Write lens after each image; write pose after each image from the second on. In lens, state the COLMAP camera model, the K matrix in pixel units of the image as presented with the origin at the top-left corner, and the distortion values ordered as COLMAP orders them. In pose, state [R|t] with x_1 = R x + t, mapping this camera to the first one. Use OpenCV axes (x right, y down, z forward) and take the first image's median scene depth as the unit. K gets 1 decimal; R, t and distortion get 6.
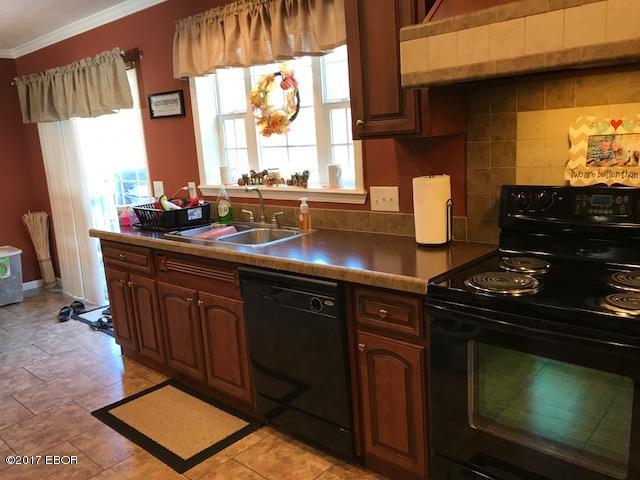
lens RADIAL K [[534.0, 0, 309.9], [0, 534.0, 237.3], [0, 0, 1]] dist [0.007306, -0.002535]
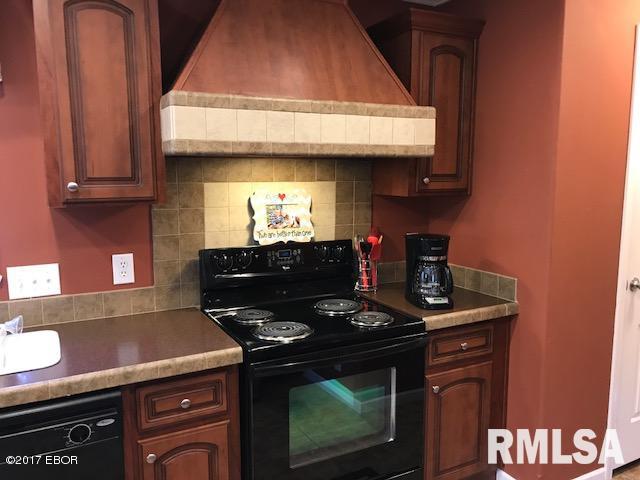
lens RADIAL K [[534.0, 0, 309.9], [0, 534.0, 237.3], [0, 0, 1]] dist [0.007306, -0.002535]
pose [[0.306268, -0.054880, 0.950362, -0.640972], [0.158269, 0.987378, 0.006013, -0.103236], [-0.938696, 0.148572, 0.311088, 0.508713]]
